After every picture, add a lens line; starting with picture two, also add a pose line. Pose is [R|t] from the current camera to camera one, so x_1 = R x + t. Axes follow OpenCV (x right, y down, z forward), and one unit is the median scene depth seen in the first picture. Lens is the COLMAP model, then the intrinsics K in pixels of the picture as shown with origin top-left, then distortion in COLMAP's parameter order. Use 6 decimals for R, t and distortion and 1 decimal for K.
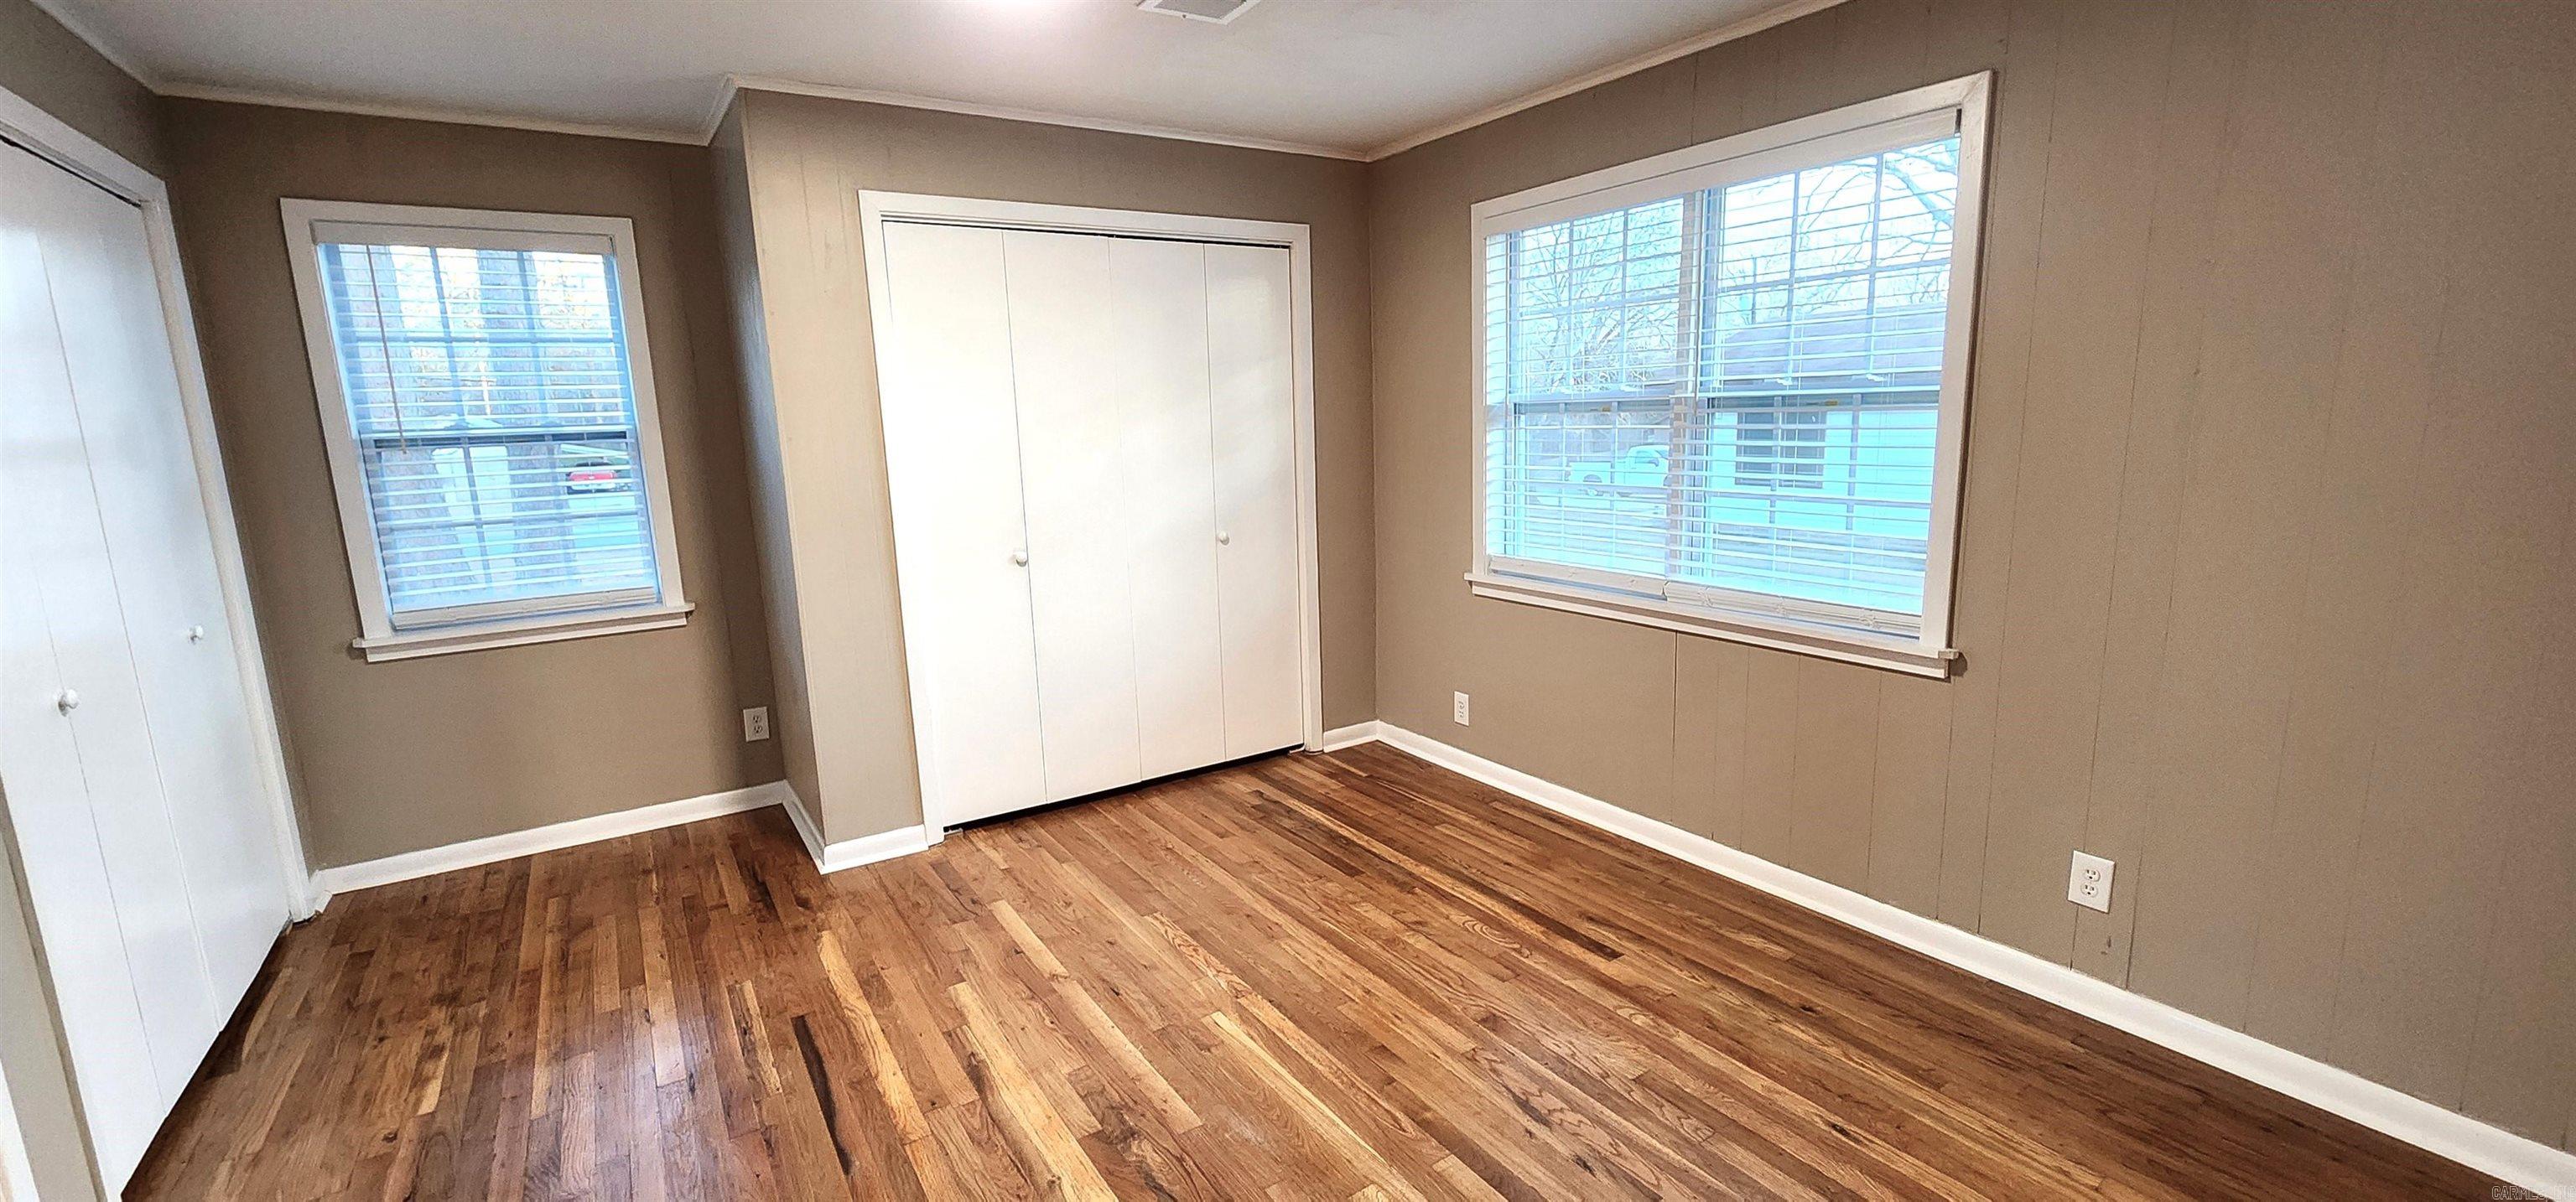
lens RADIAL K [[1064.1, 0, 1301.9], [0, 1064.1, 596.6], [0, 0, 1]] dist [0.004678, 0.000116]
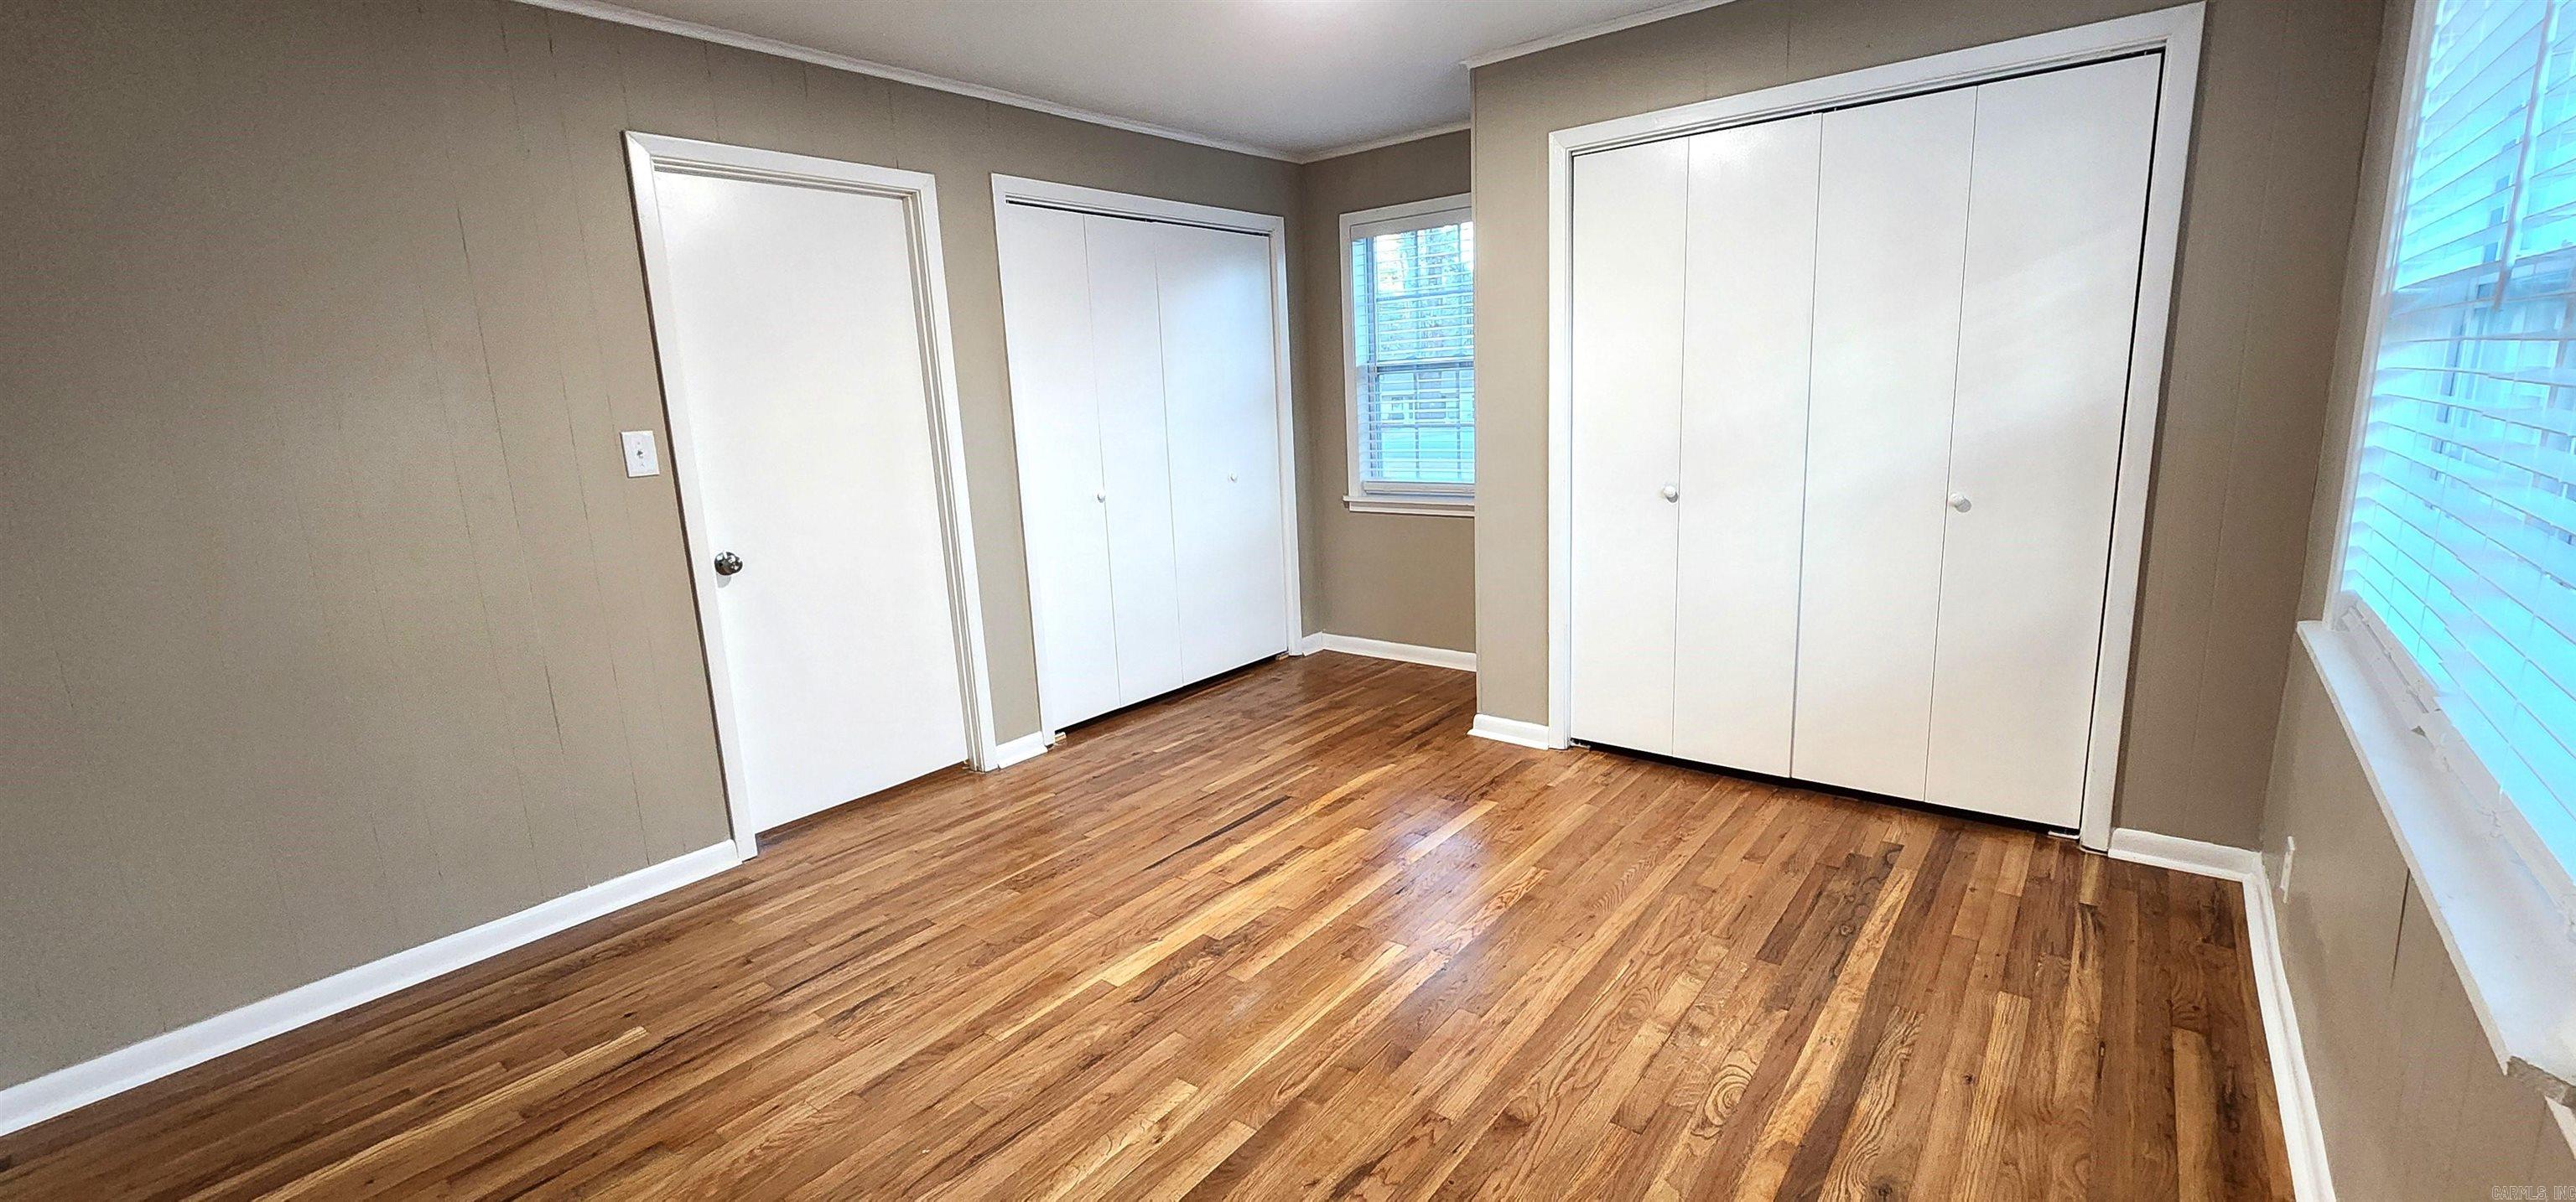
lens RADIAL K [[1064.1, 0, 1303.6], [0, 1064.1, 596.1], [0, 0, 1]] dist [0.004678, 0.000116]
pose [[0.312113, 0.199034, -0.928962, 0.609499], [-0.133846, 0.977268, 0.164414, -0.067147], [0.940569, 0.073022, 0.331658, 0.447162]]
